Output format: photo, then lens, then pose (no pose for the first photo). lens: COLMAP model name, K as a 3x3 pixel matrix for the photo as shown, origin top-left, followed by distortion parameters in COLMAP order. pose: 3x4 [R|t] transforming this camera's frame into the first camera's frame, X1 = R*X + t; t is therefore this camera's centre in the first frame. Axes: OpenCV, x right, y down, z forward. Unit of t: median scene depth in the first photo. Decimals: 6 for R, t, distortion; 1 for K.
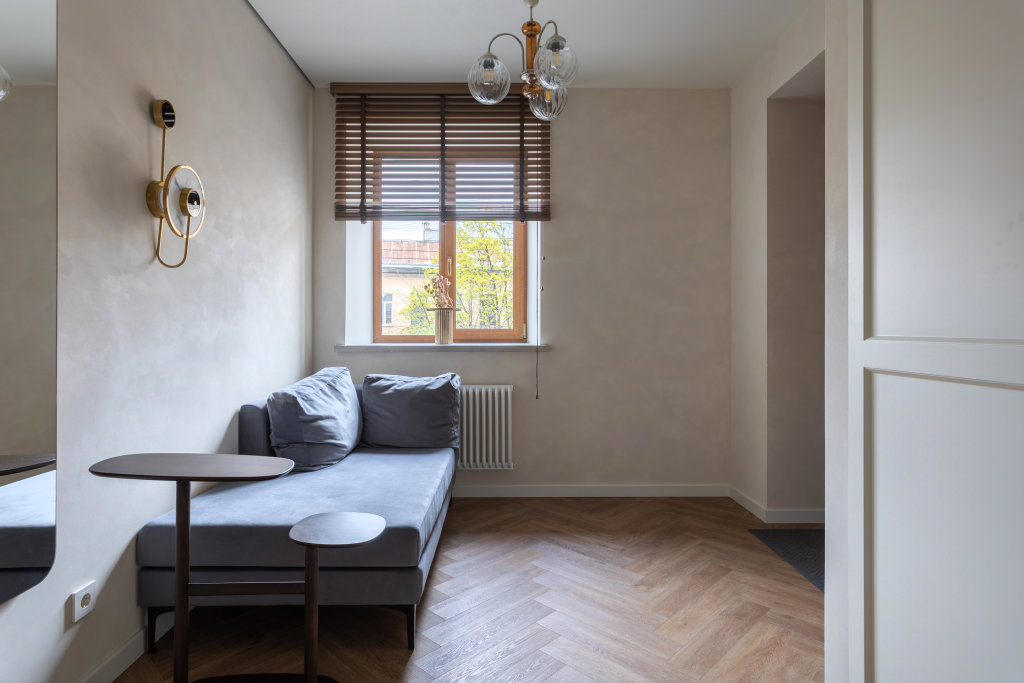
lens RADIAL K [[558.1, 0, 480.6], [0, 558.1, 329.1], [0, 0, 1]] dist [0.036923, 0.007661]
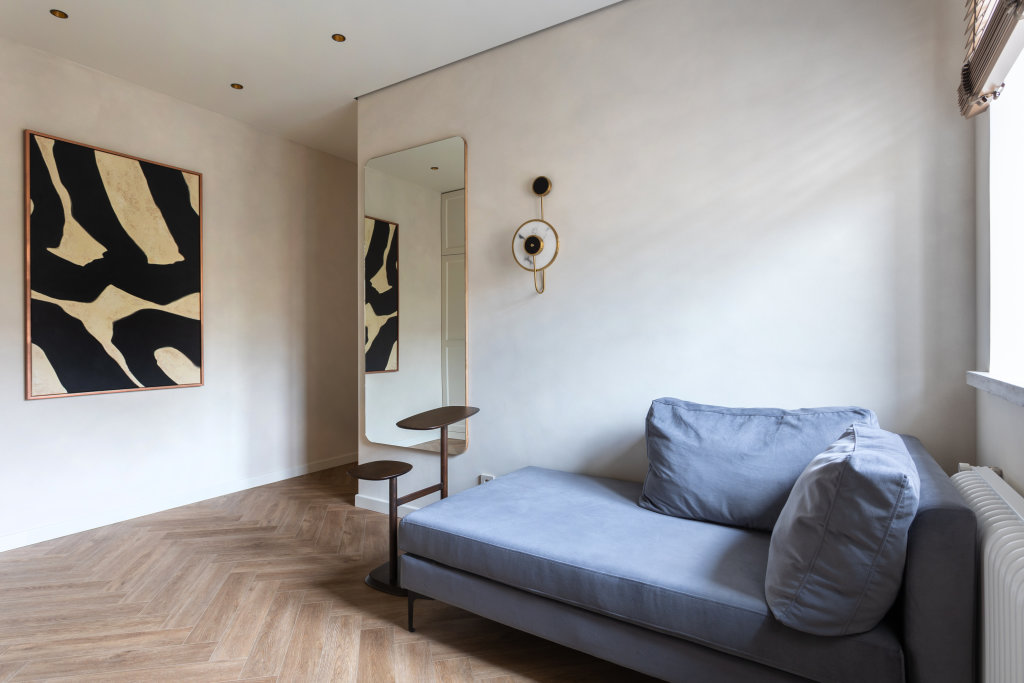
lens RADIAL K [[519.8, 0, 502.3], [0, 519.8, 333.8], [0, 0, 1]] dist [-0.009040, 0.005818]
pose [[-0.506587, 0.003677, -0.862181, 0.380096], [0.009832, 0.999951, -0.001512, -0.004505], [0.862133, -0.009243, -0.506598, 0.968575]]
